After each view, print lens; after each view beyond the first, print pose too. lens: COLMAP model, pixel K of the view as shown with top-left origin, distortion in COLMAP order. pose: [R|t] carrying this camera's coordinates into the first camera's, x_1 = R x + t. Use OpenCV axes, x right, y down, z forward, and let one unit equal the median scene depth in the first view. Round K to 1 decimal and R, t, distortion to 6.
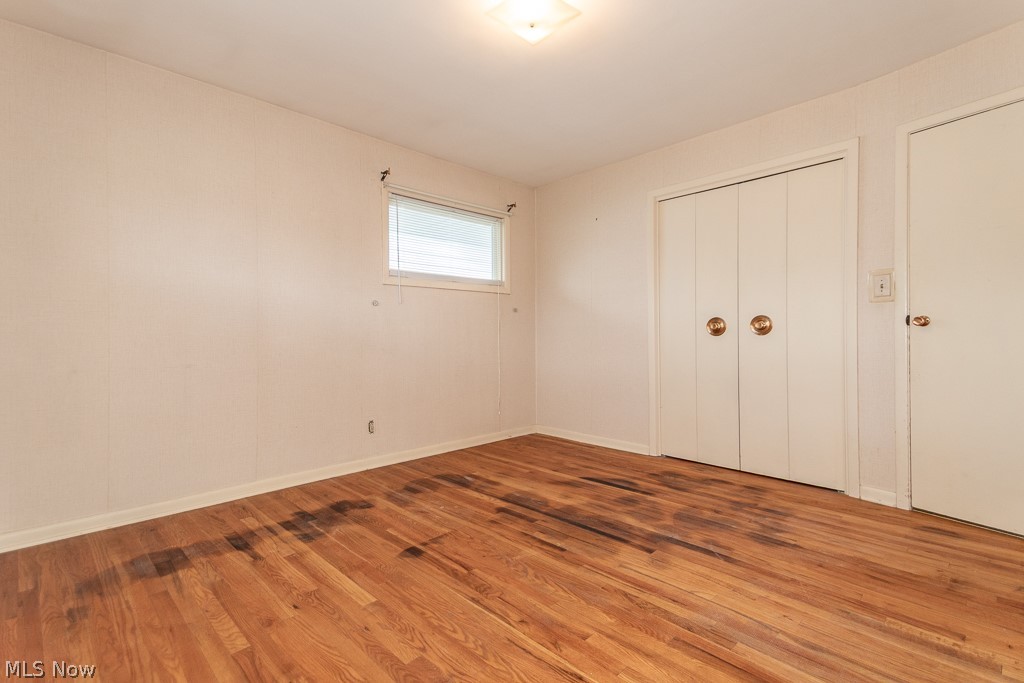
lens RADIAL K [[477.7, 0, 511.5], [0, 477.7, 355.9], [0, 0, 1]] dist [0.055022, -0.000431]
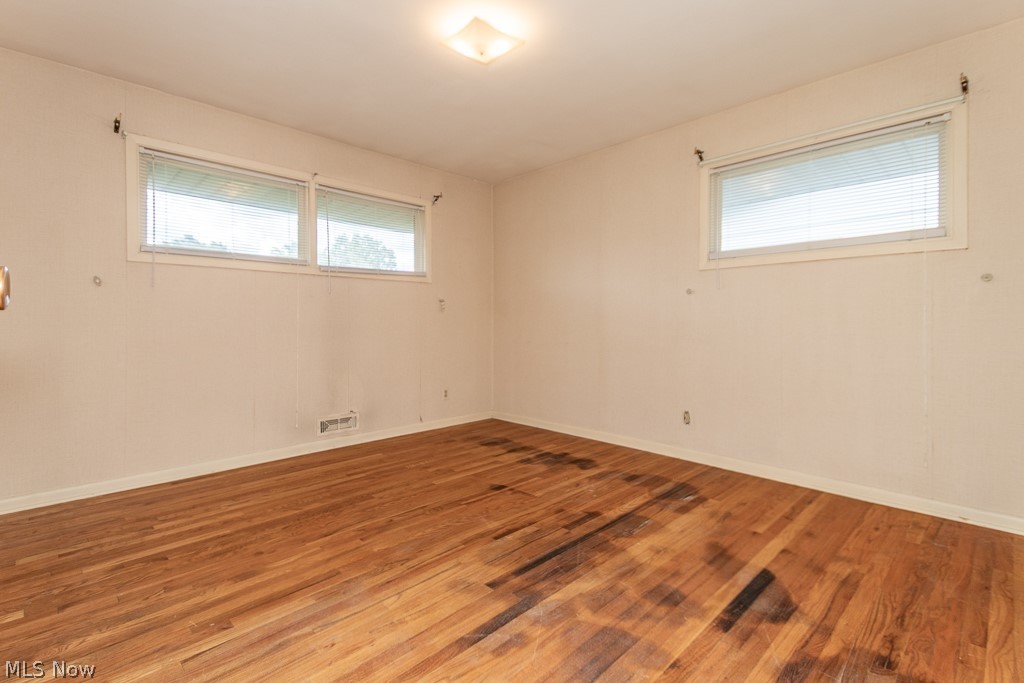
lens RADIAL K [[477.7, 0, 511.5], [0, 477.7, 355.9], [0, 0, 1]] dist [0.055022, -0.000431]
pose [[0.004027, 0.078599, -0.996898, 0.950839], [-0.047884, 0.995778, 0.078317, -0.055118], [0.998845, 0.047420, 0.007774, 0.875218]]
